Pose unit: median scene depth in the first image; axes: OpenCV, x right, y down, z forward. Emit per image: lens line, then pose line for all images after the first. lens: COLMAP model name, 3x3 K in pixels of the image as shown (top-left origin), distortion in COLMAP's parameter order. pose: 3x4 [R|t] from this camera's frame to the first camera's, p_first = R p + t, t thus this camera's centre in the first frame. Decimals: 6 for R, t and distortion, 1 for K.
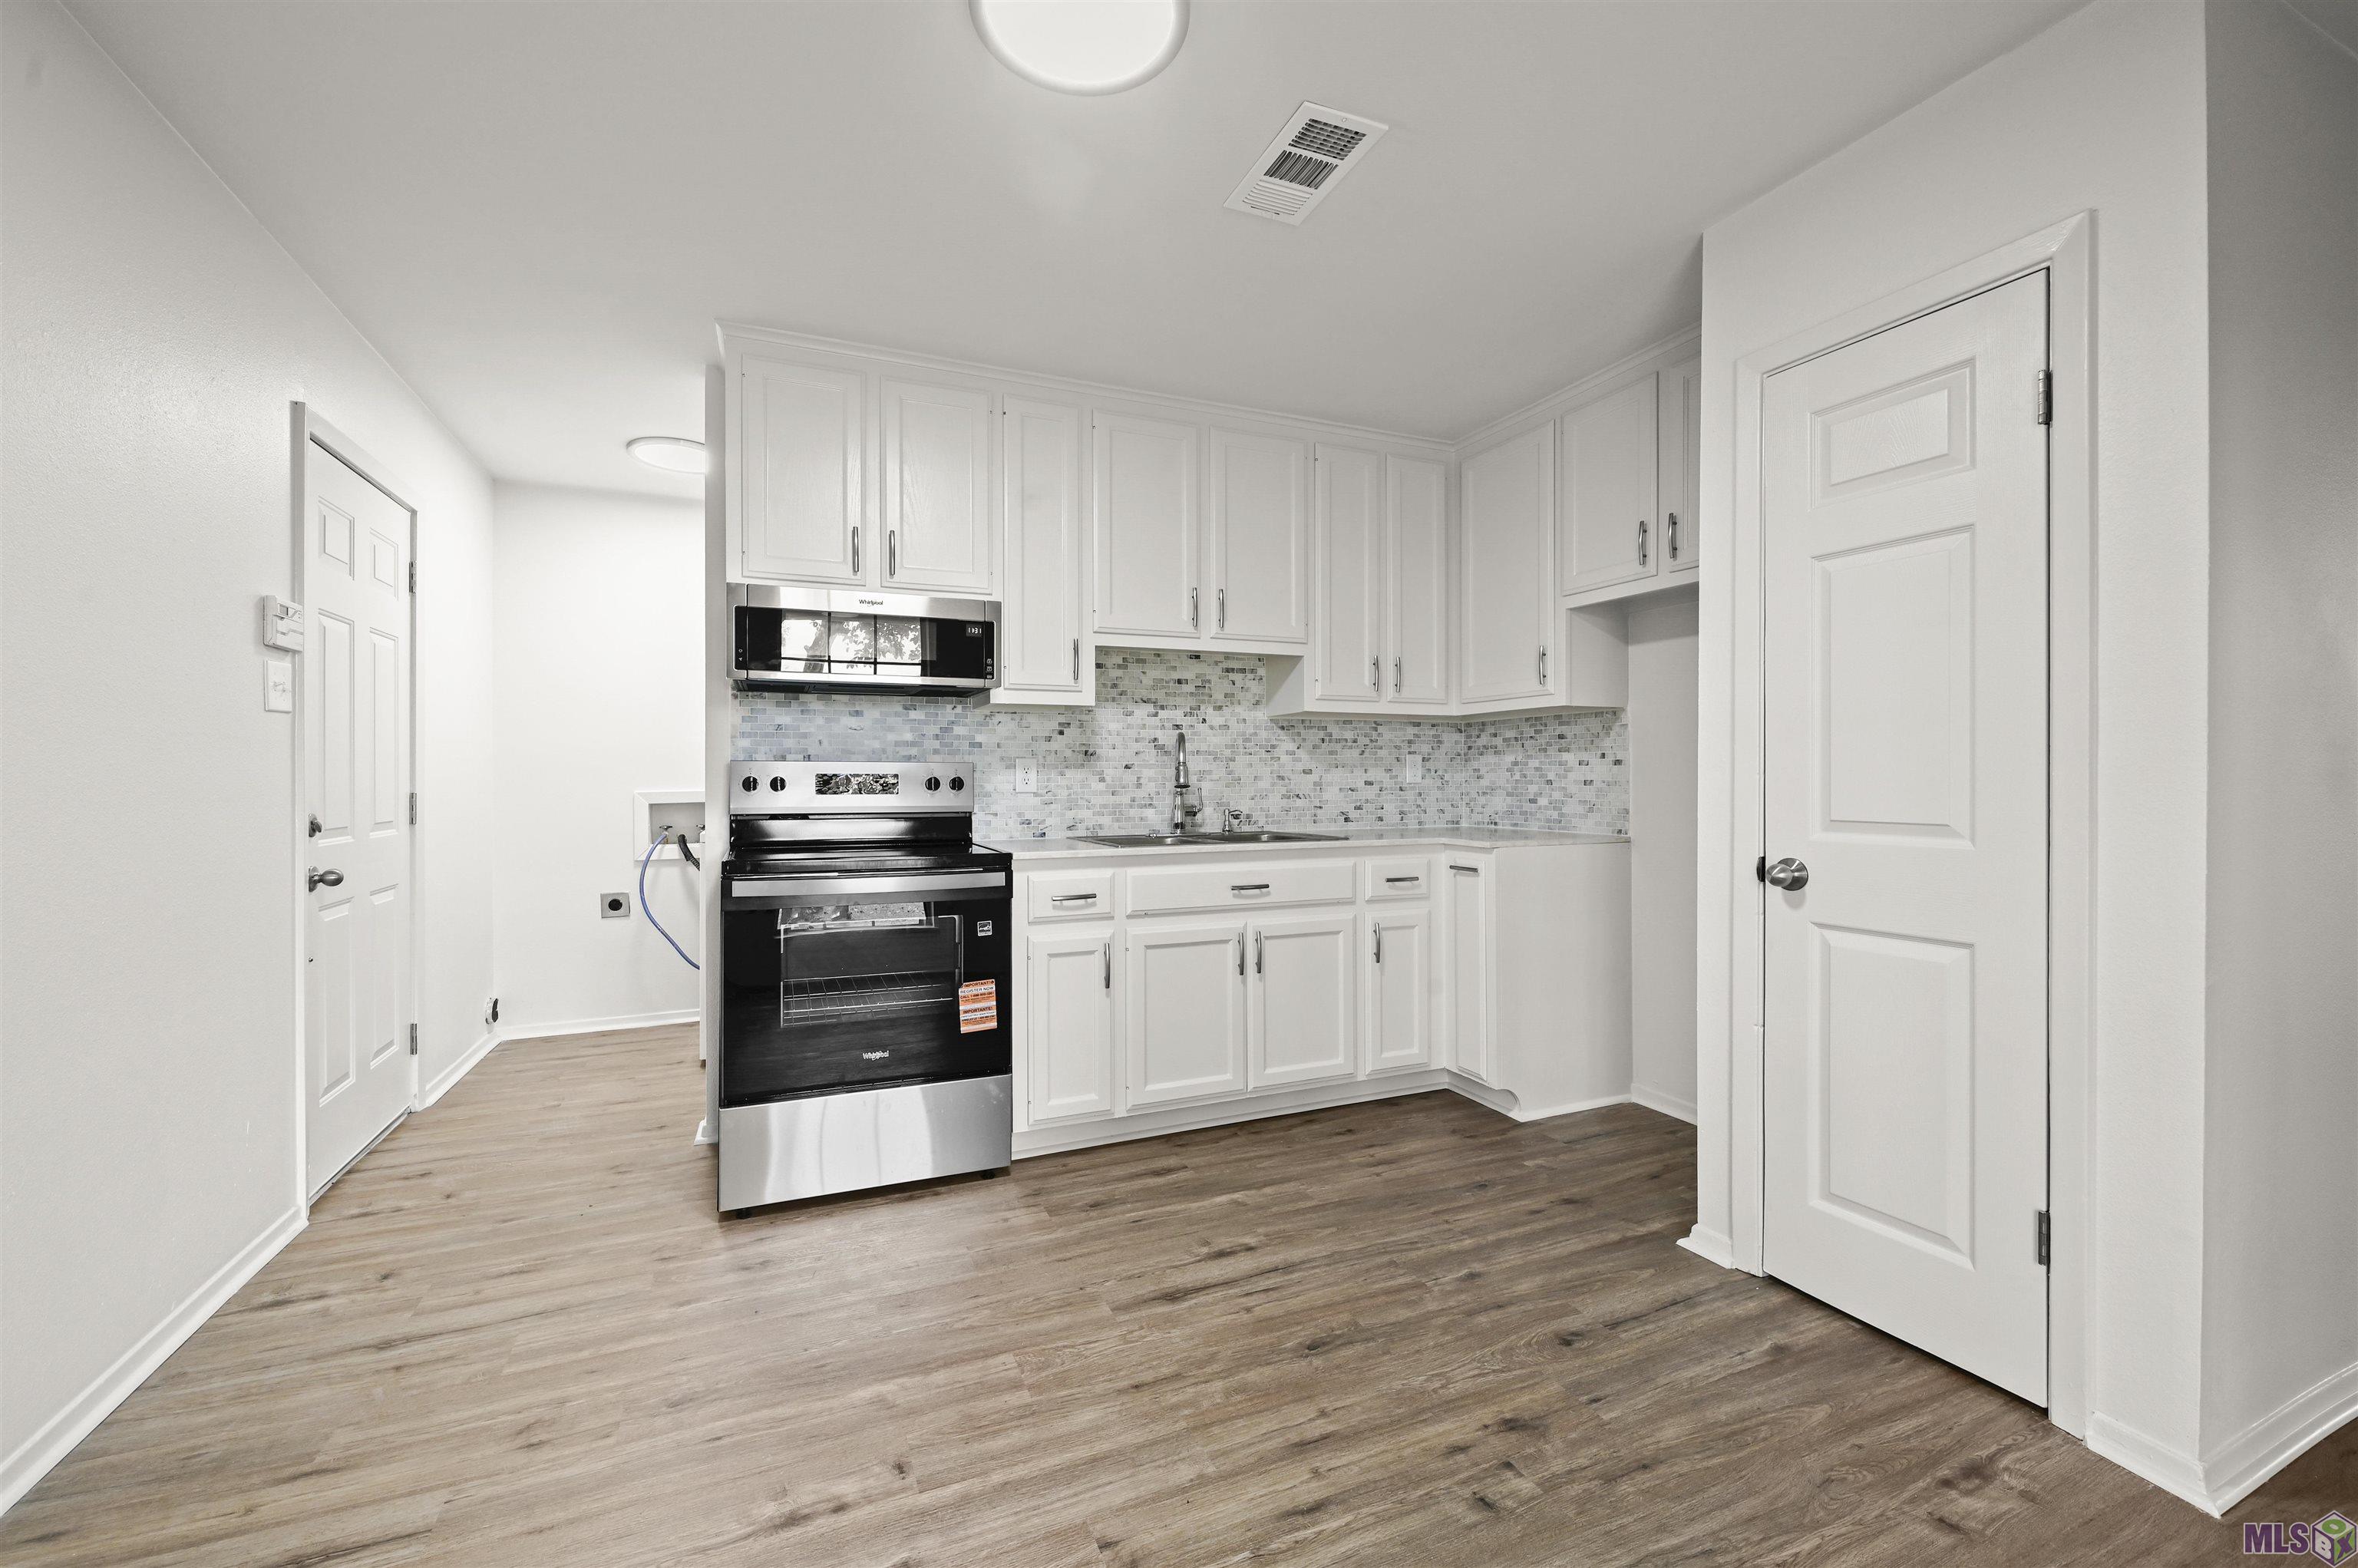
lens RADIAL K [[946.8, 0, 1153.8], [0, 946.8, 779.4], [0, 0, 1]] dist [-0.001078, -0.000277]
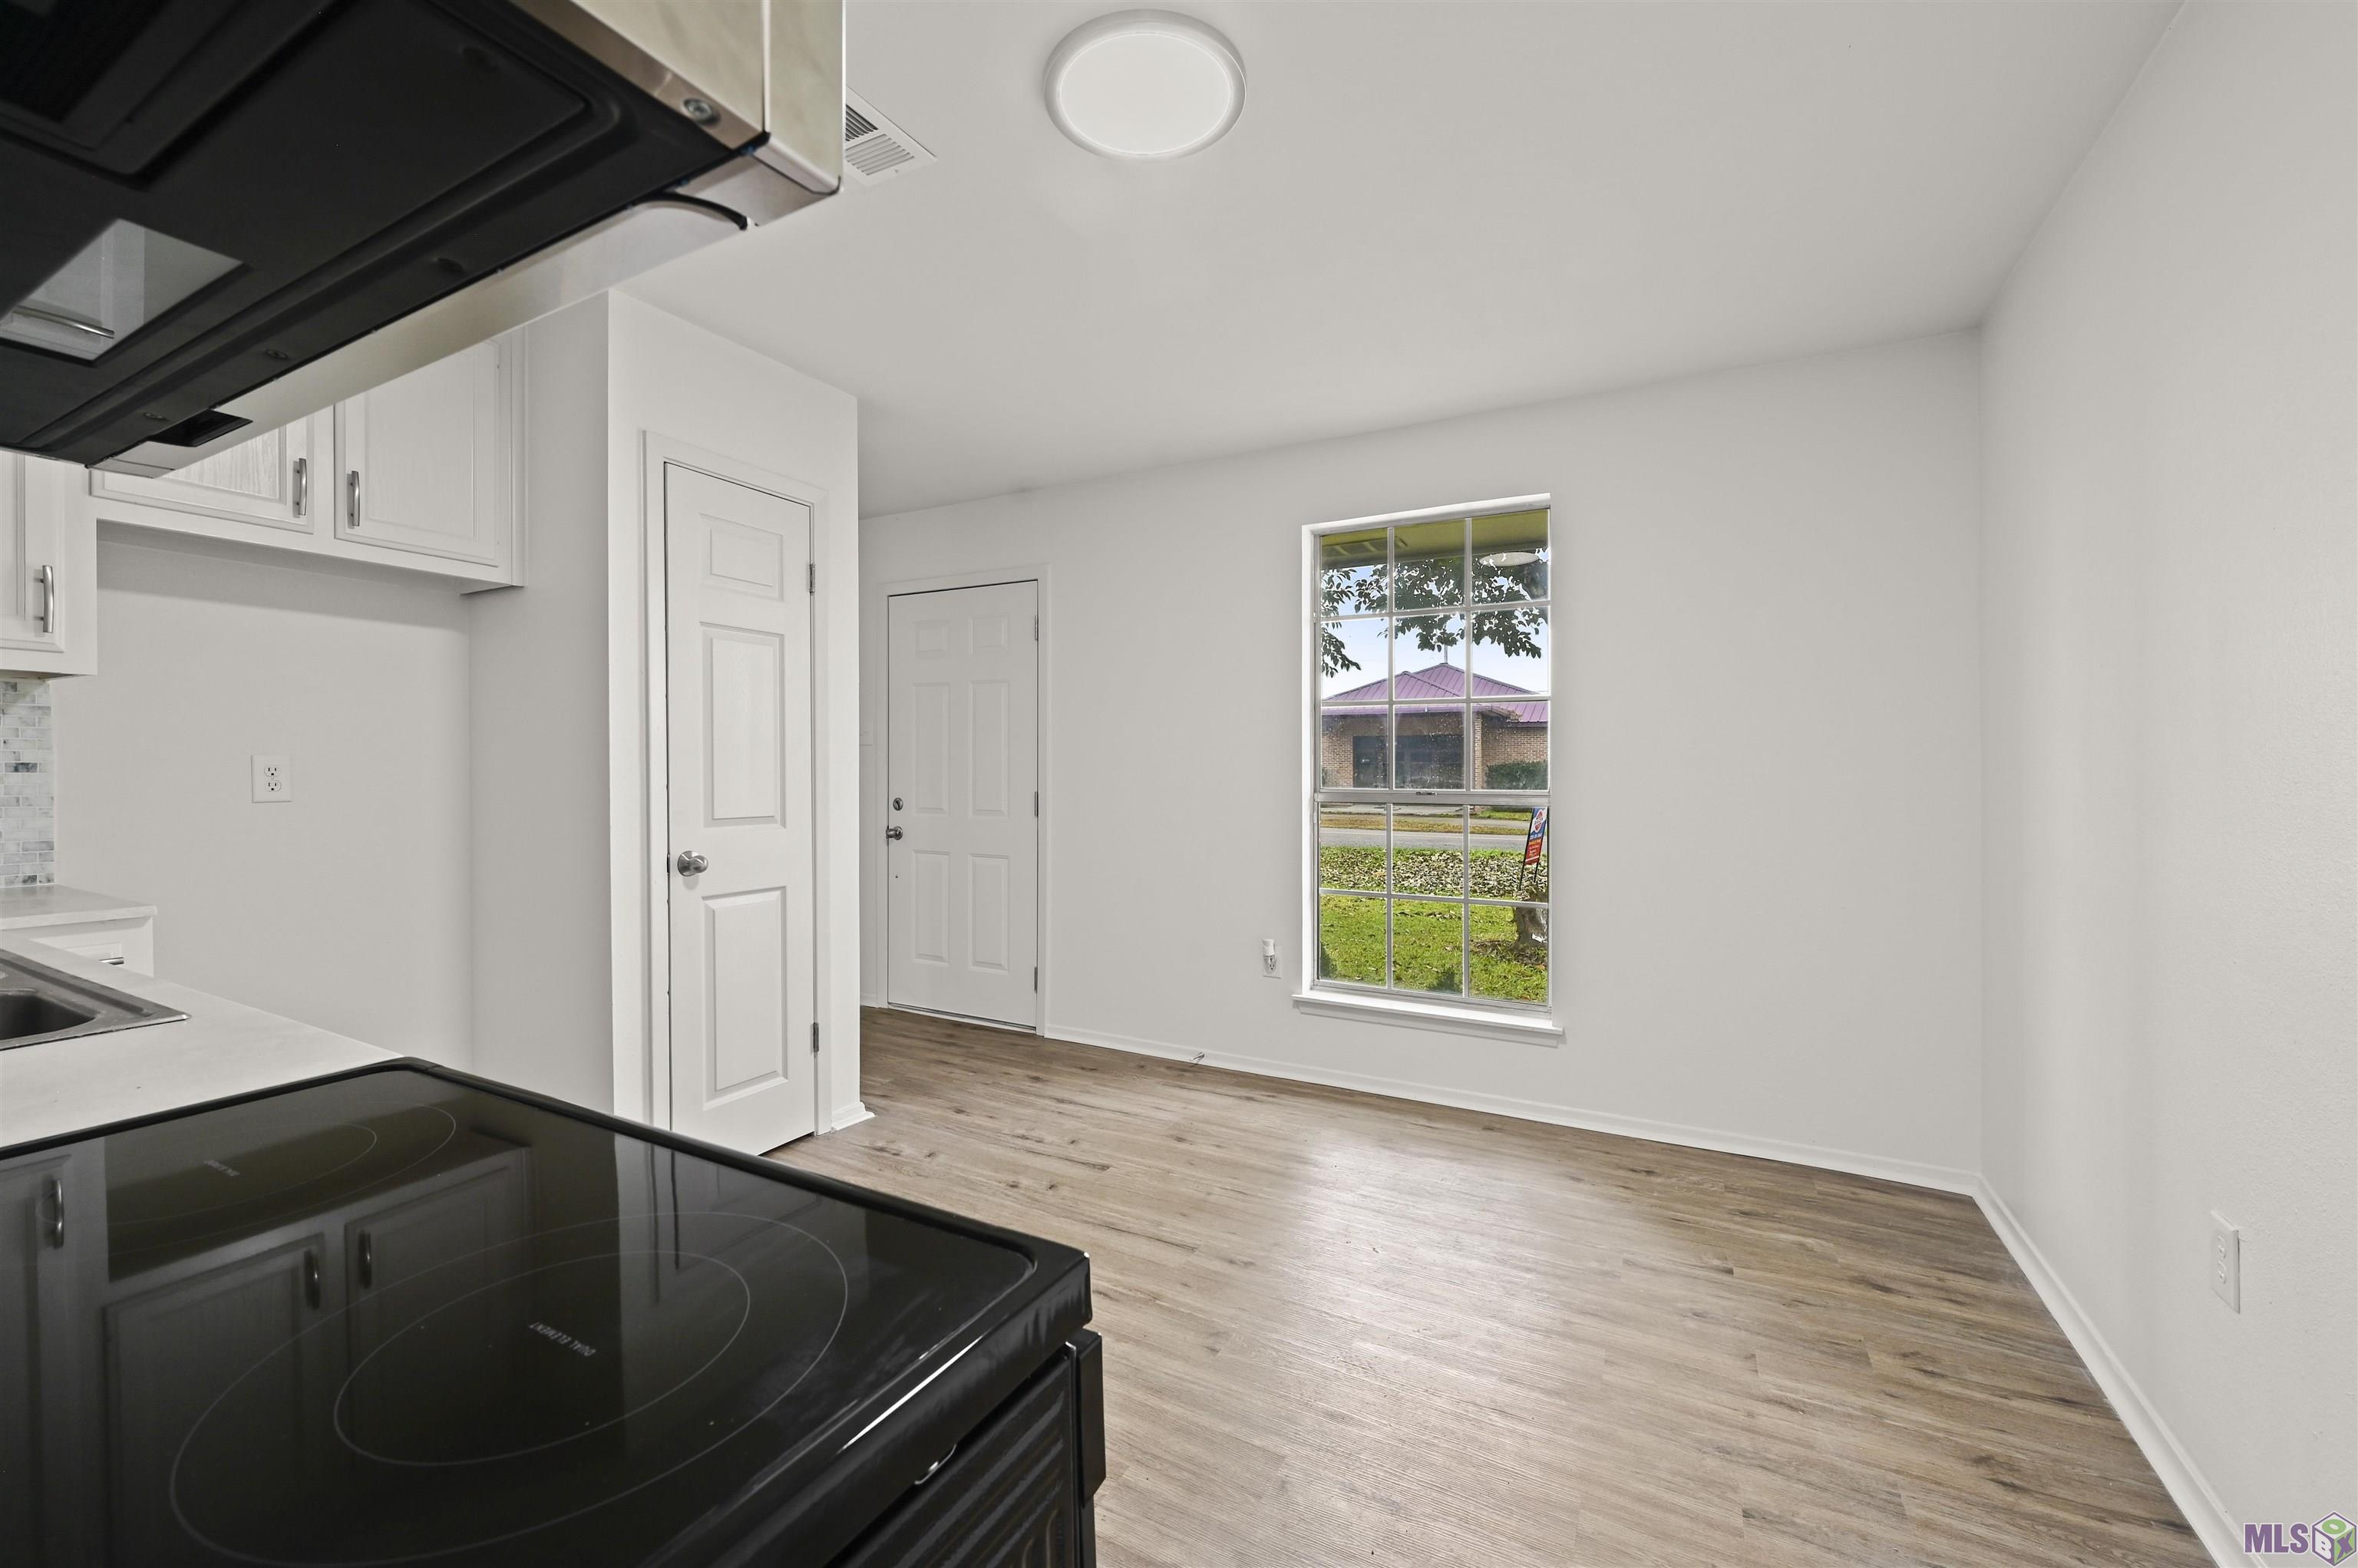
lens RADIAL K [[946.8, 0, 1179.6], [0, 946.8, 776.3], [0, 0, 1]] dist [-0.001078, -0.000277]
pose [[-0.637273, -0.004894, 0.770623, -0.535740], [-0.000104, 0.999980, 0.006265, -0.018813], [-0.770638, 0.003912, -0.637261, 0.946200]]
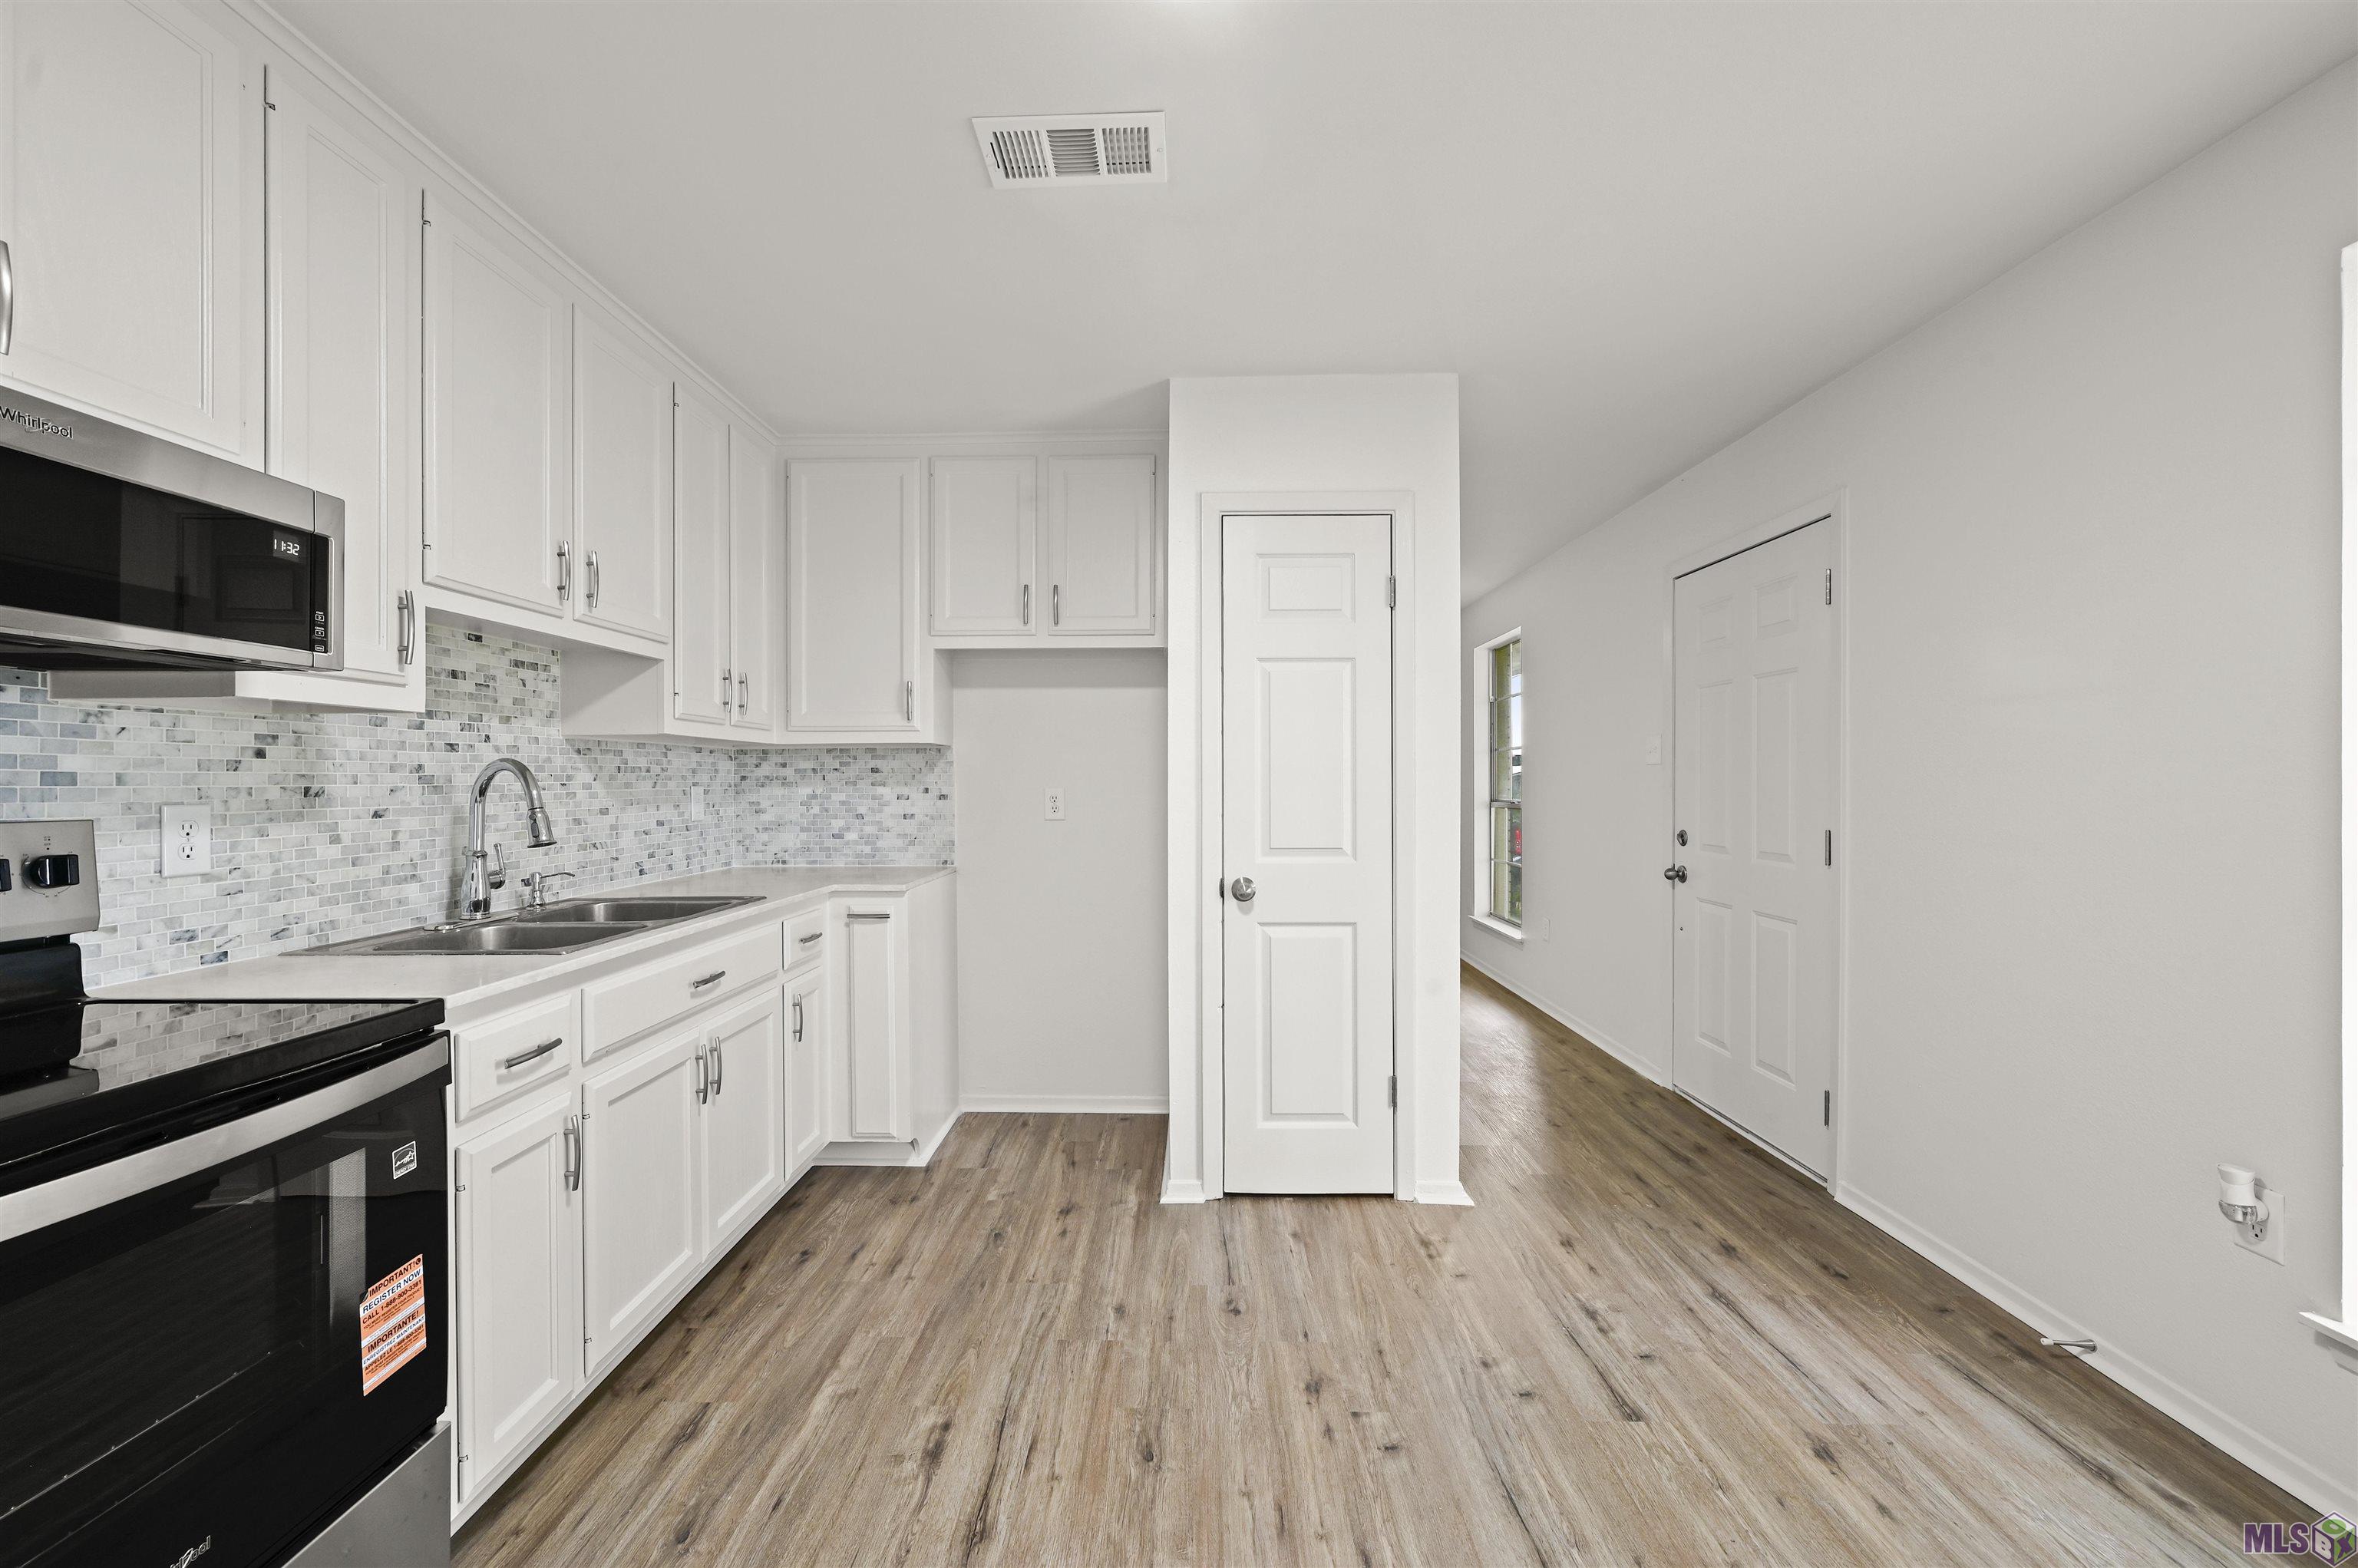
lens RADIAL K [[946.8, 0, 1157.0], [0, 946.8, 783.4], [0, 0, 1]] dist [-0.001078, -0.000277]
pose [[0.402688, -0.000714, 0.915337, -0.447169], [0.003678, 0.999993, -0.000838, -0.036852], [-0.915330, 0.003704, 0.402688, 0.411504]]
